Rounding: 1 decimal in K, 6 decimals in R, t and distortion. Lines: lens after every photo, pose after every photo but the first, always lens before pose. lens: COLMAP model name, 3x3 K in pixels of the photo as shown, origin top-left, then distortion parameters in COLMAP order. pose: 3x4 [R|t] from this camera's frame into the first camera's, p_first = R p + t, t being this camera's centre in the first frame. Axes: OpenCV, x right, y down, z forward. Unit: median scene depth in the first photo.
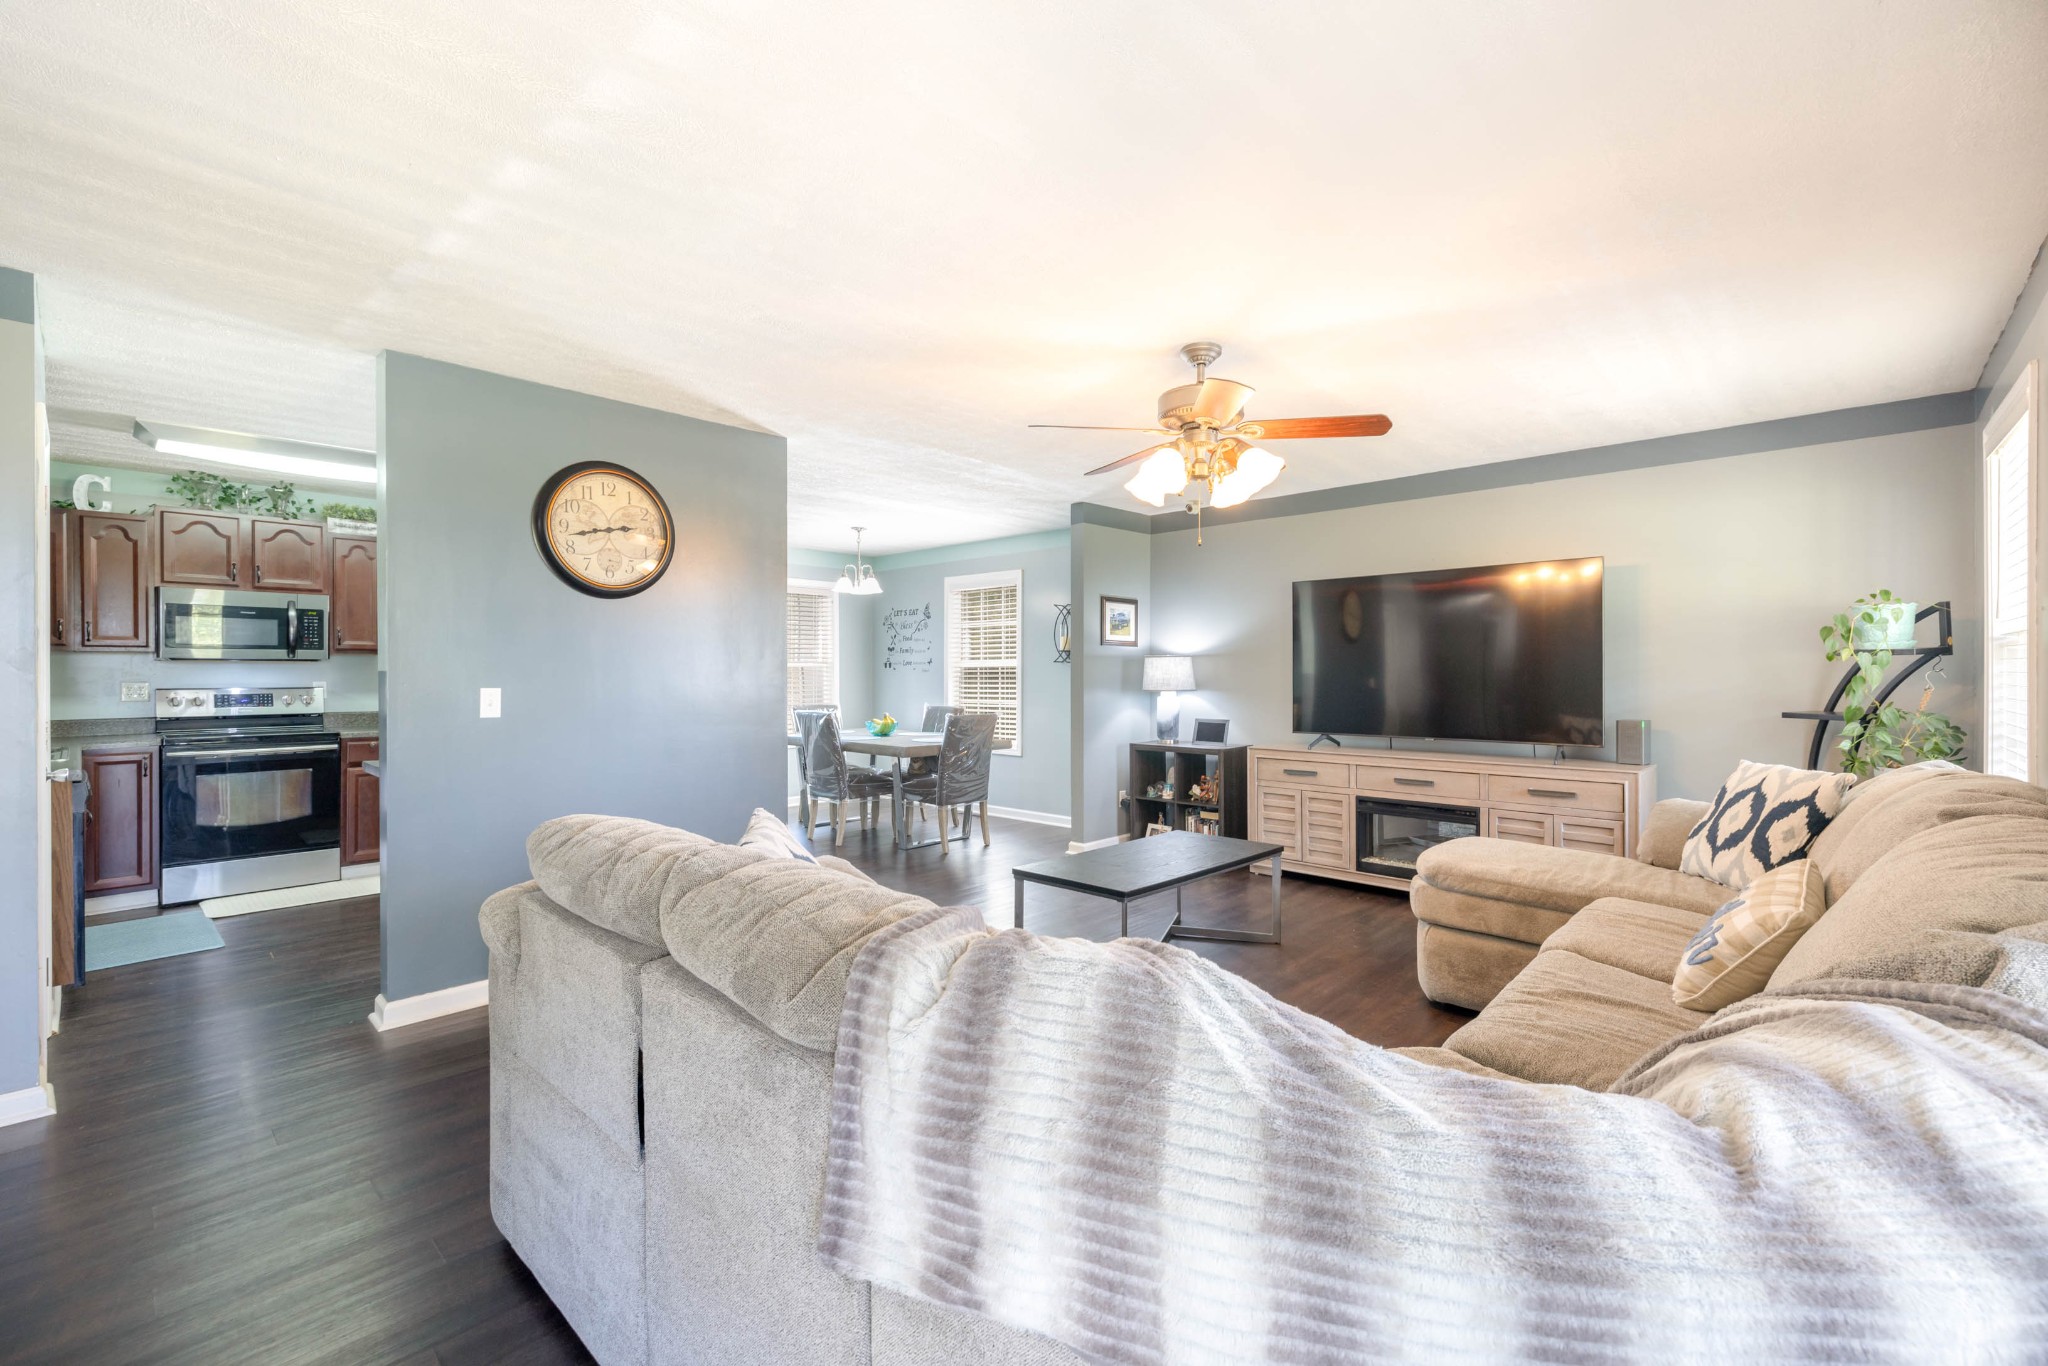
lens RADIAL K [[894.8, 0, 1030.3], [0, 894.8, 671.3], [0, 0, 1]] dist [0.022074, 0.000096]
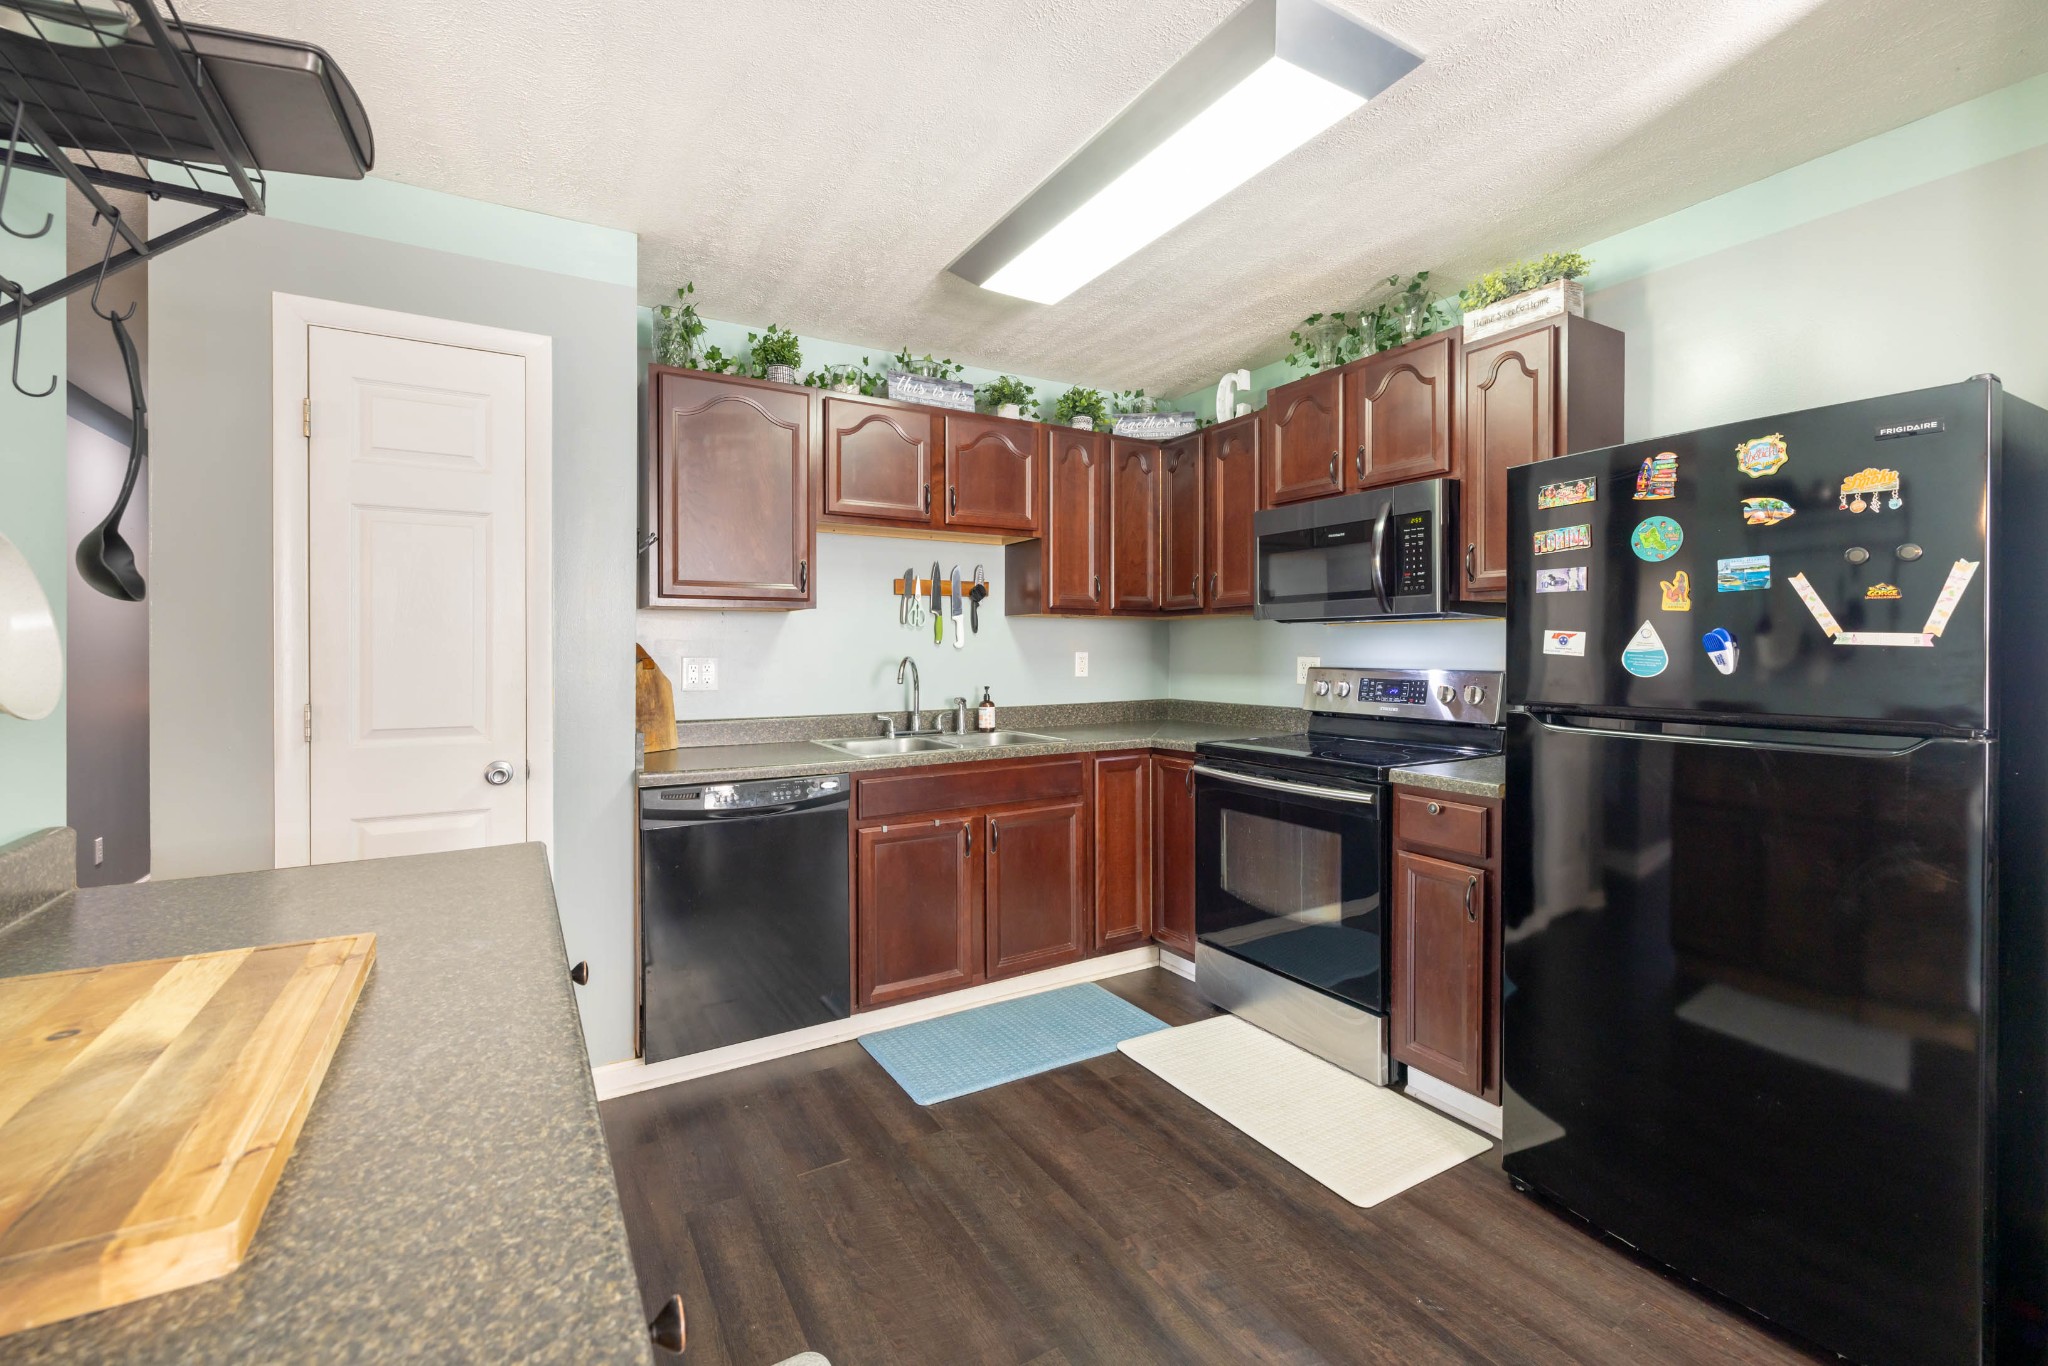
lens RADIAL K [[862.0, 0, 1028.7], [0, 862.0, 653.7], [0, 0, 1]] dist [0.000369, 0.000115]
pose [[-0.272809, 0.005060, -0.962055, -0.284889], [-0.002138, 0.999981, 0.005866, 0.006302], [0.962066, 0.003658, -0.272793, 0.930865]]
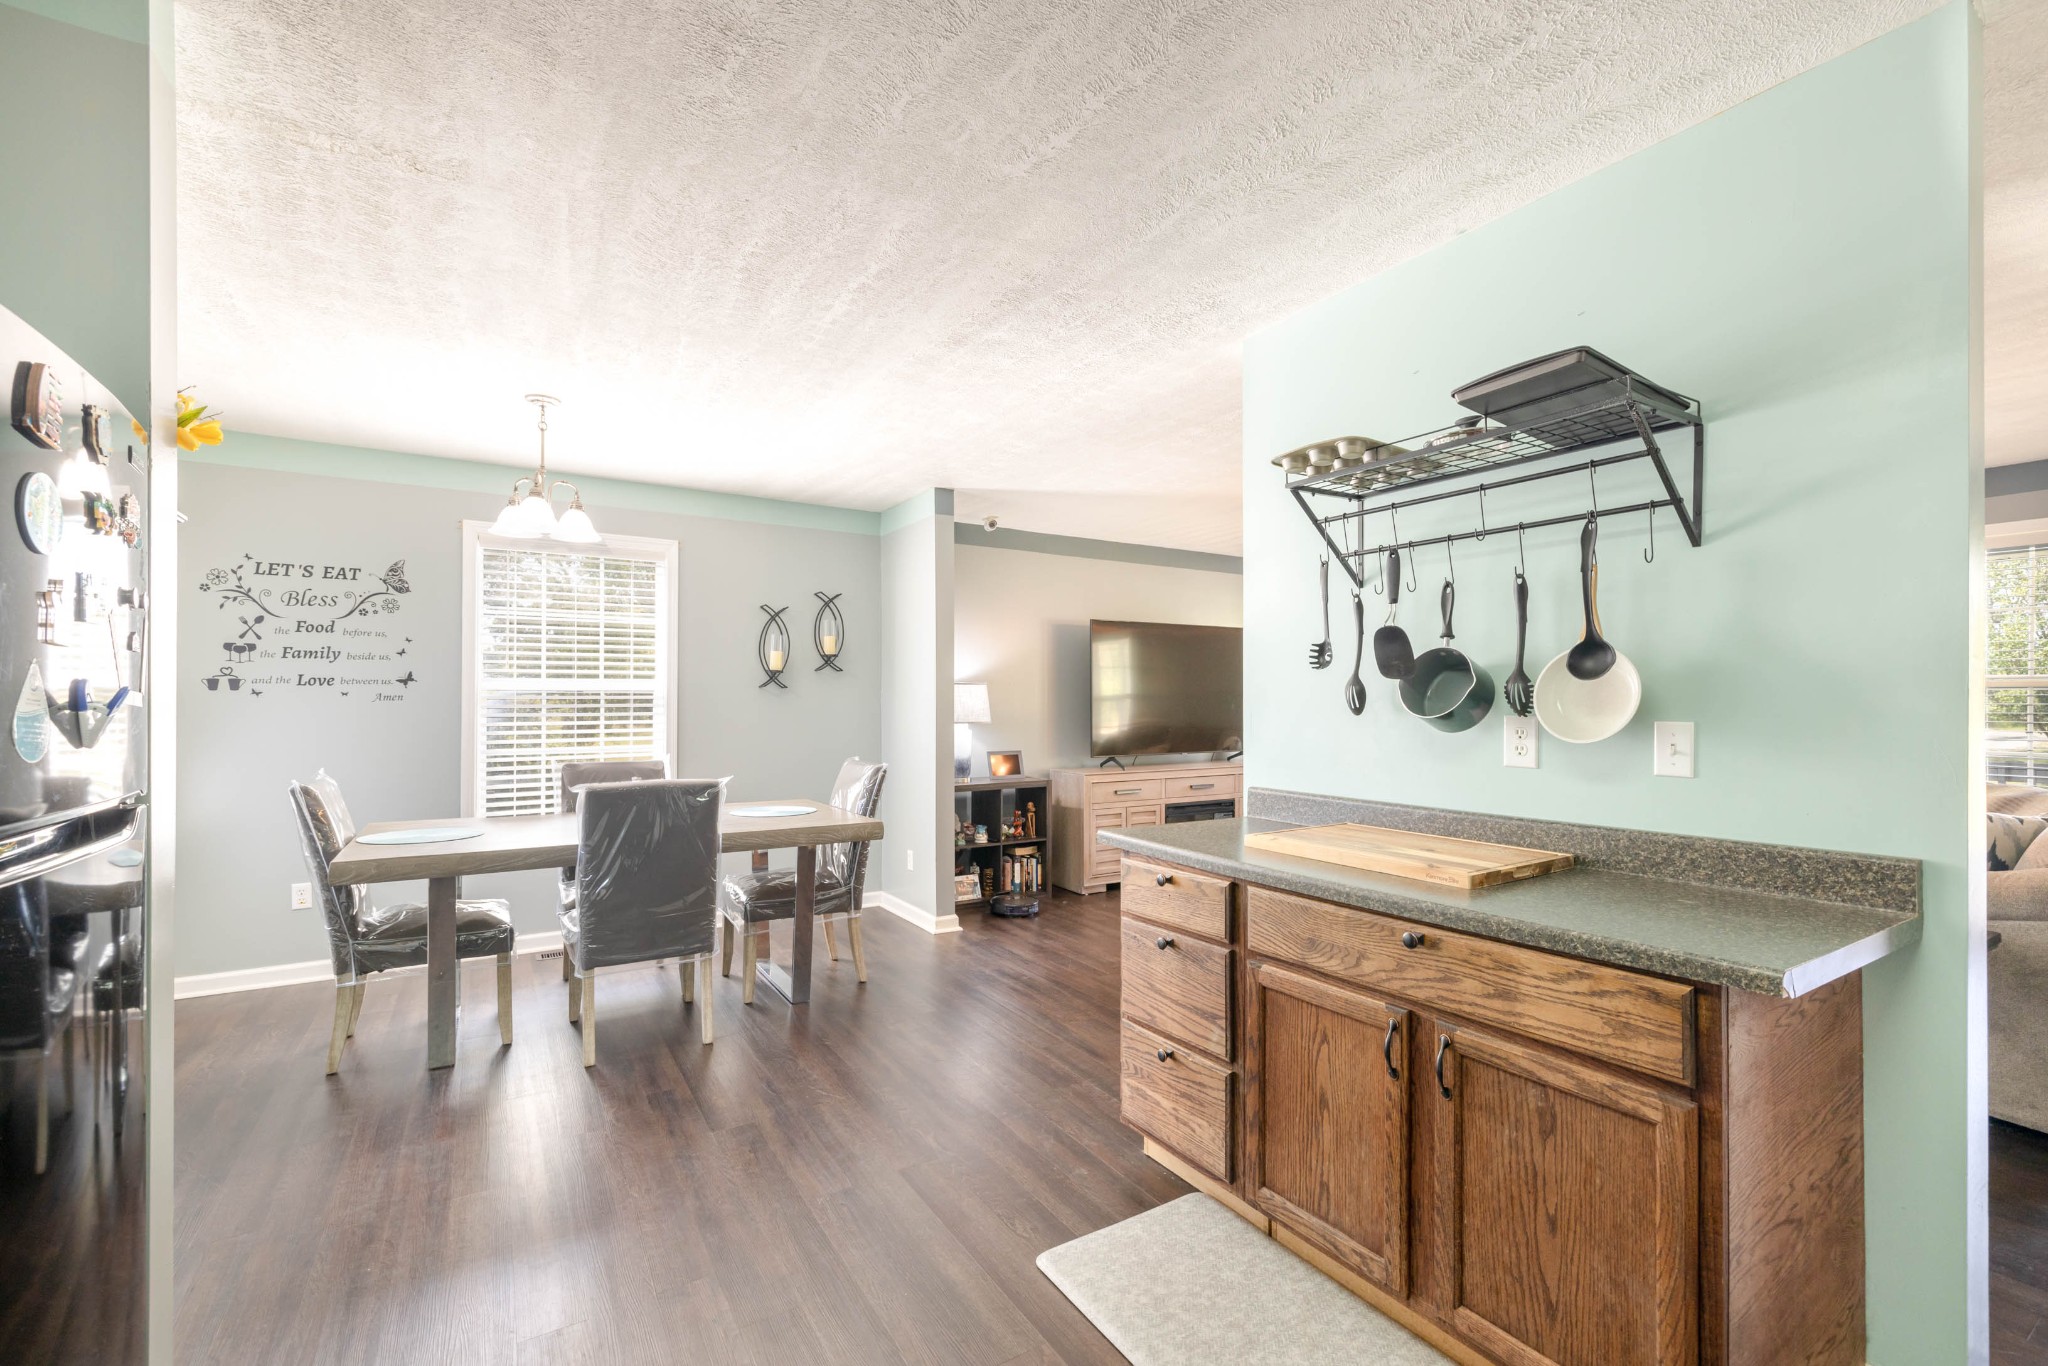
lens RADIAL K [[867.7, 0, 1025.1], [0, 867.7, 688.4], [0, 0, 1]] dist [0.001308, 0.000228]
pose [[0.247062, 0.018957, 0.968814, -0.751413], [0.000090, 0.999808, -0.019586, 0.005948], [-0.969000, 0.004926, 0.247012, 0.827107]]
